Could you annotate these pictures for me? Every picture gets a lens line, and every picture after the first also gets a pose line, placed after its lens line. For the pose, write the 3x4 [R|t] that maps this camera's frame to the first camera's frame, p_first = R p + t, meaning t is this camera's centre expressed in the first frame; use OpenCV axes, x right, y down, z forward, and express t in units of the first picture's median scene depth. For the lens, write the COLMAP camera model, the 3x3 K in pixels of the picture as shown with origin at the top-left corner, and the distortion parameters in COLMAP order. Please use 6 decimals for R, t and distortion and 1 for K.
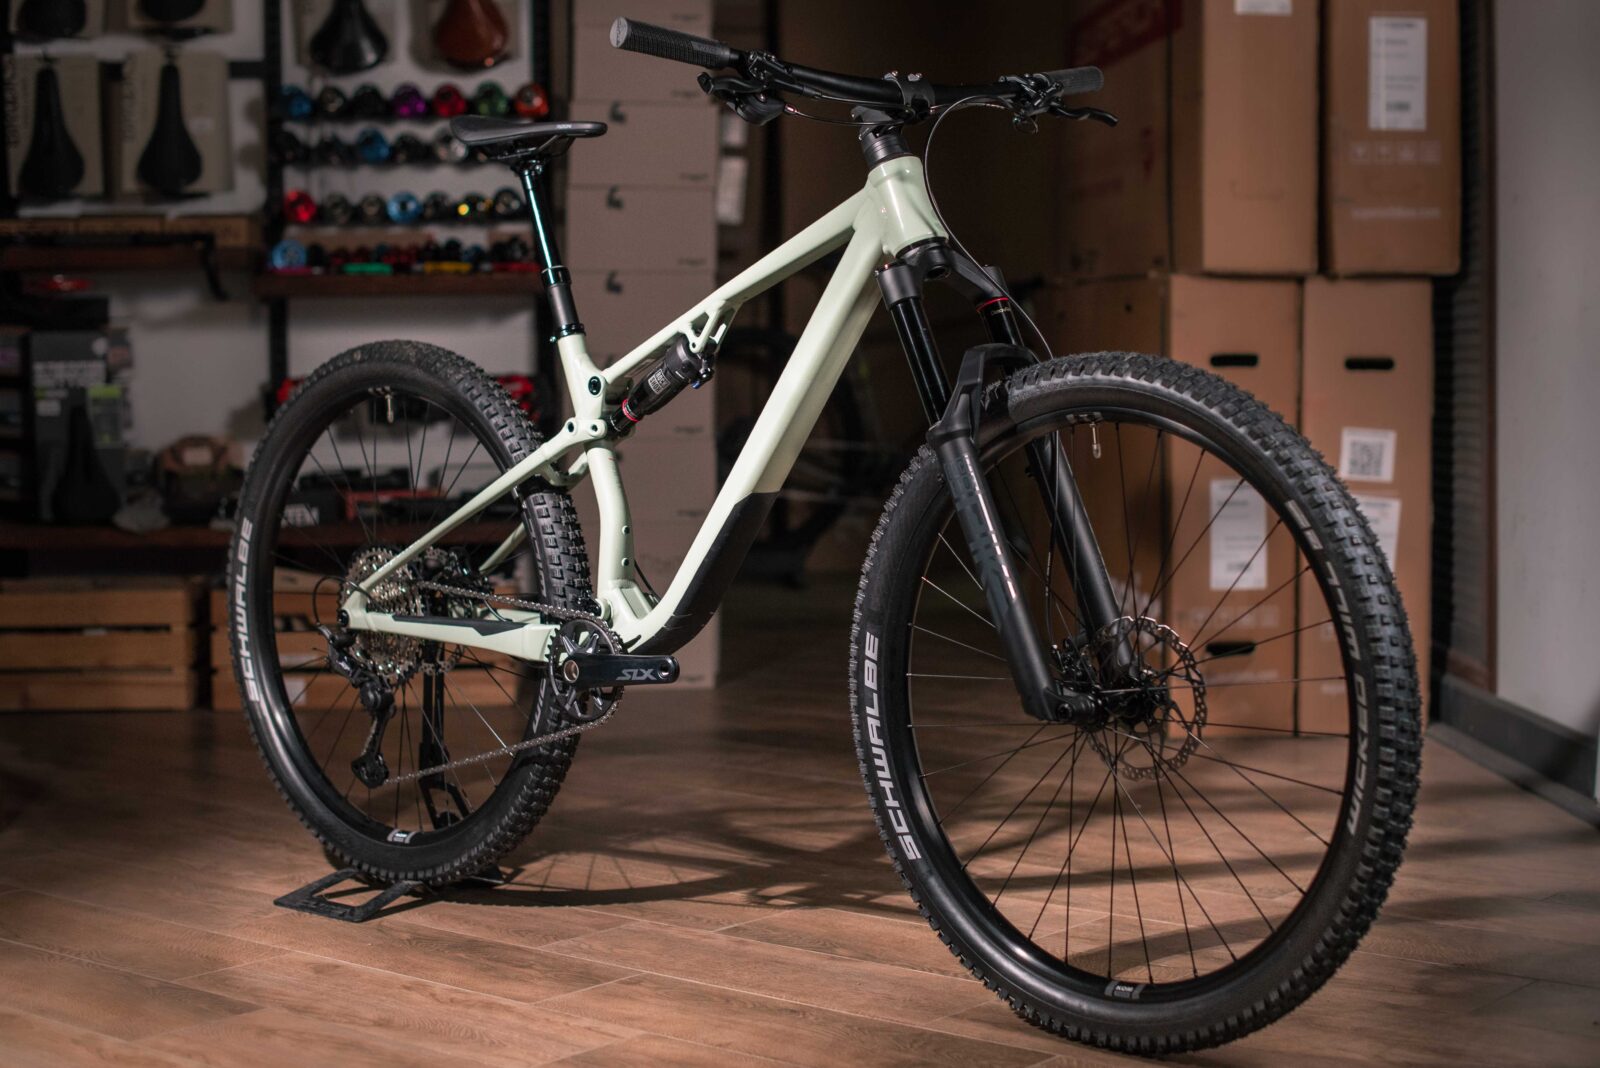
lens RADIAL K [[2302.1, 0, 800.0], [0, 2302.1, 534.0], [0, 0, 1]] dist [-0.077390, -0.009297]
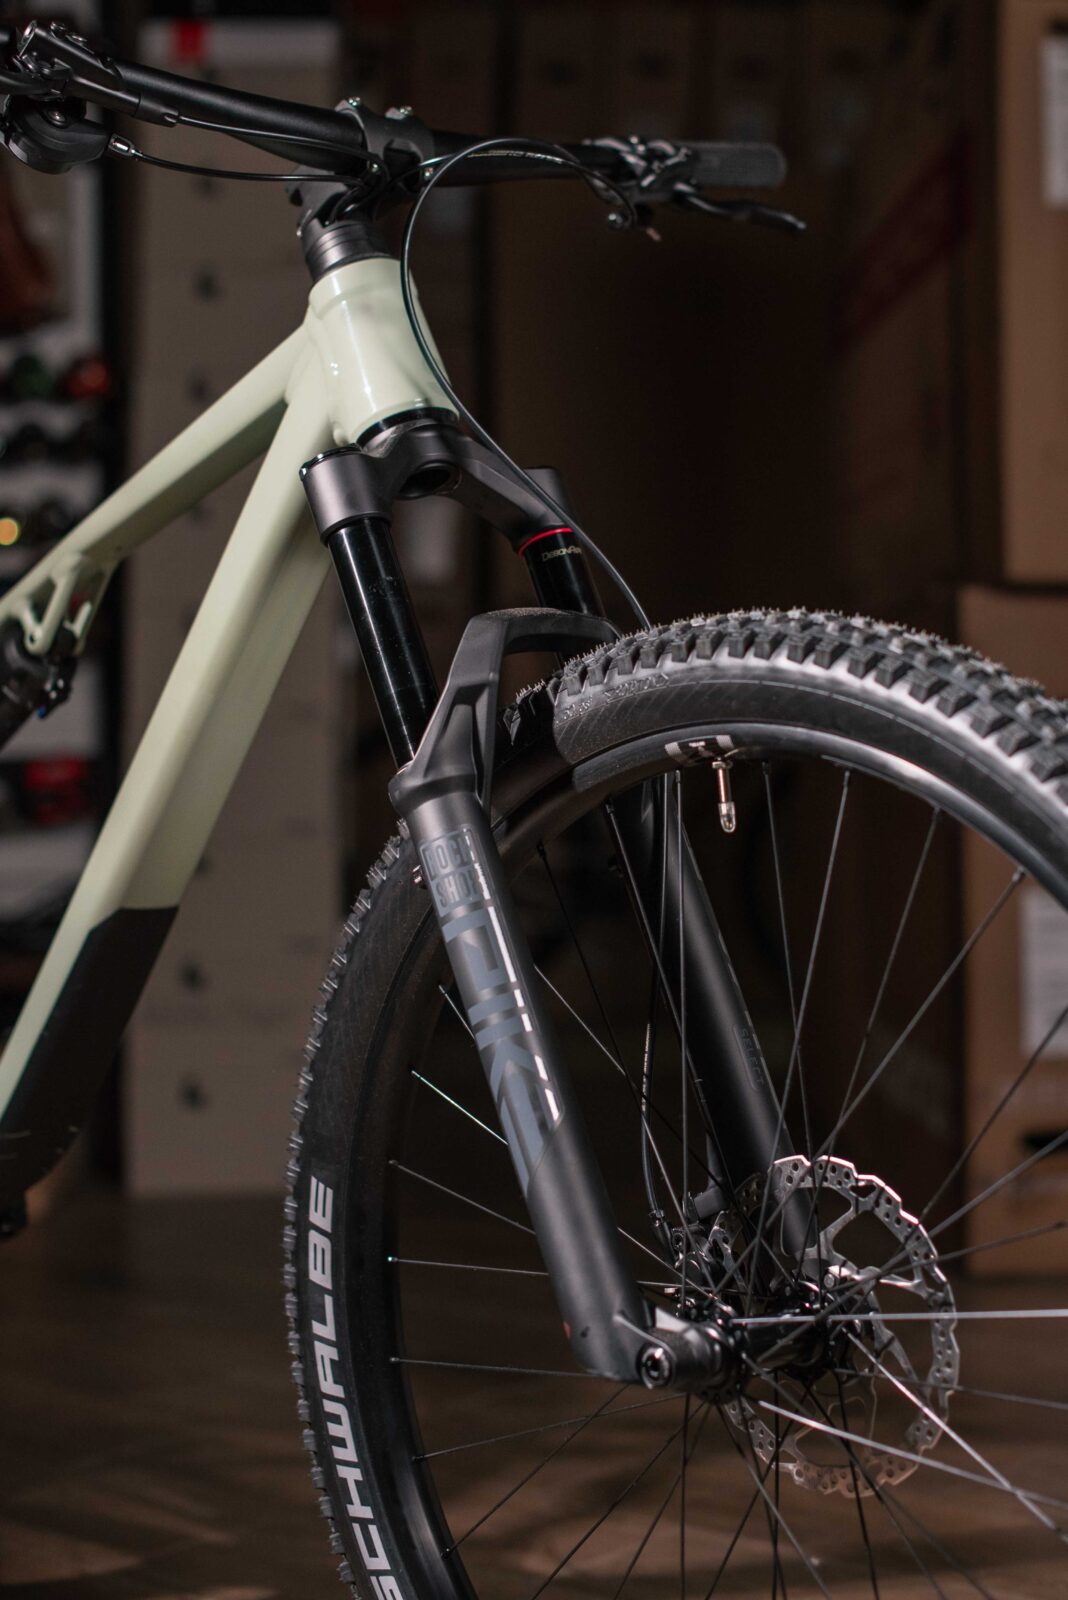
lens RADIAL K [[2860.1, 0, 534.0], [0, 2860.1, 800.0], [0, 0, 1]] dist [0.020138, -1.124979]
pose [[0.999984, -0.004924, 0.002881, 0.078549], [0.005081, 0.998330, -0.057540, -0.004623], [-0.002593, 0.057553, 0.998339, 0.358742]]
